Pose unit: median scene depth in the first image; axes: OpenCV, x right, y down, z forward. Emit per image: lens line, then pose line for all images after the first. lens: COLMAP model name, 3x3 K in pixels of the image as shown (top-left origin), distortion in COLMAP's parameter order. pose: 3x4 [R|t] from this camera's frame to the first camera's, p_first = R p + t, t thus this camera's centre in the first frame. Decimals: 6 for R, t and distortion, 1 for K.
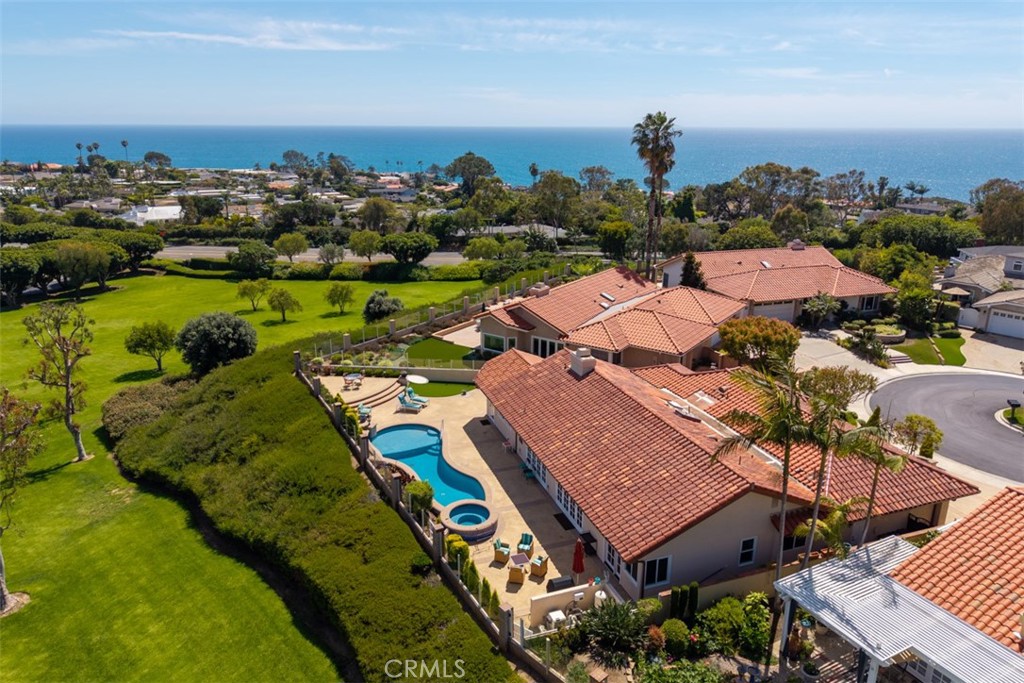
lens RADIAL K [[689.9, 0, 518.0], [0, 689.9, 338.4], [0, 0, 1]] dist [0.022184, -0.025709]
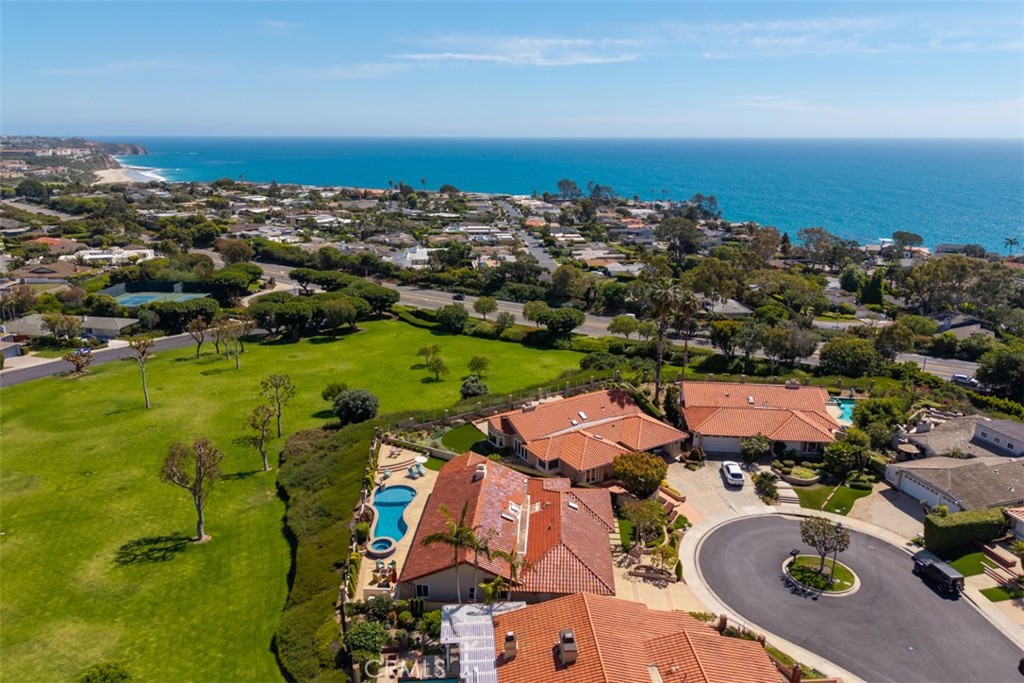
lens RADIAL K [[689.9, 0, 510.0], [0, 689.9, 343.9], [0, 0, 1]] dist [0.022184, -0.025709]
pose [[0.915325, 0.110668, -0.387211, 0.438338], [-0.114377, 0.993345, 0.013531, -0.174468], [0.386132, 0.031903, 0.921892, -0.320024]]
